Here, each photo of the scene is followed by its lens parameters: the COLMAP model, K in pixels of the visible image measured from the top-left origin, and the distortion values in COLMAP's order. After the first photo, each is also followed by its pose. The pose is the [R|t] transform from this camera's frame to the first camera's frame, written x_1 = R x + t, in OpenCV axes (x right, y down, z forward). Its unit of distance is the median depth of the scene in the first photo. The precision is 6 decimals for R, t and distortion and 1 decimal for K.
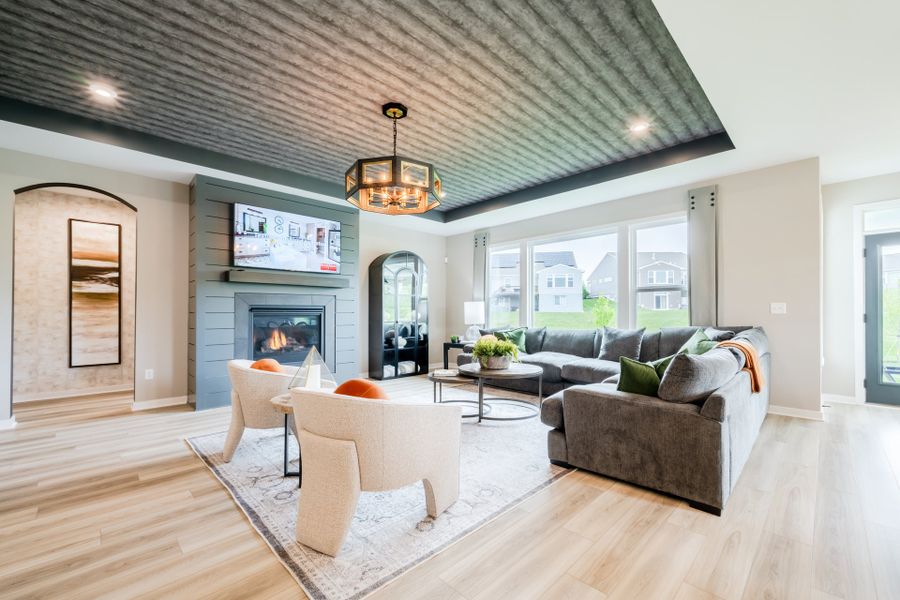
lens RADIAL K [[360.0, 0, 450.7], [0, 360.0, 310.4], [0, 0, 1]] dist [0.016939, 0.000003]
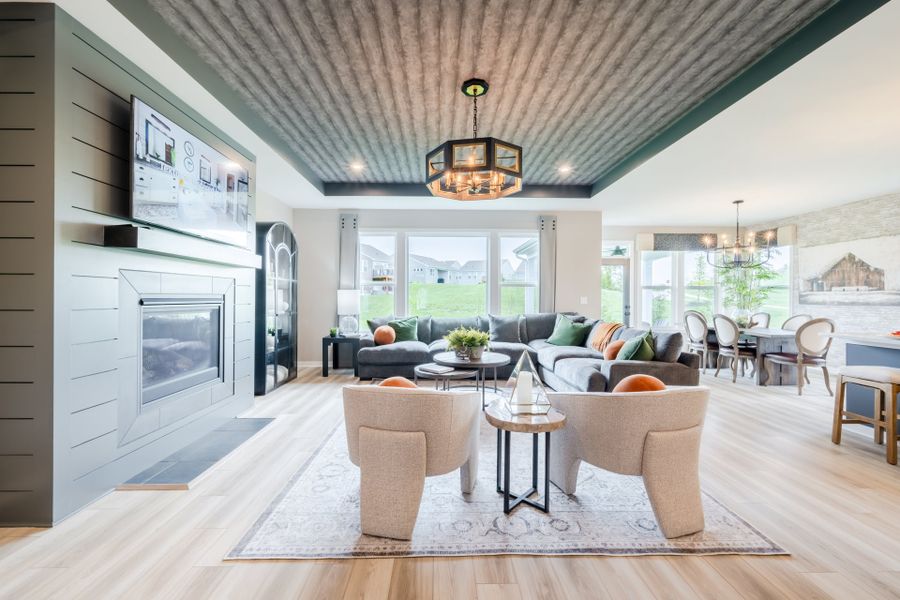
lens RADIAL K [[360.1, 0, 439.3], [0, 360.1, 299.2], [0, 0, 1]] dist [-0.000995, -0.000010]
pose [[0.688772, 0.001897, 0.724976, -0.713809], [-0.009142, 0.999940, 0.006068, -0.015148], [-0.724920, -0.010808, 0.688748, 0.349443]]
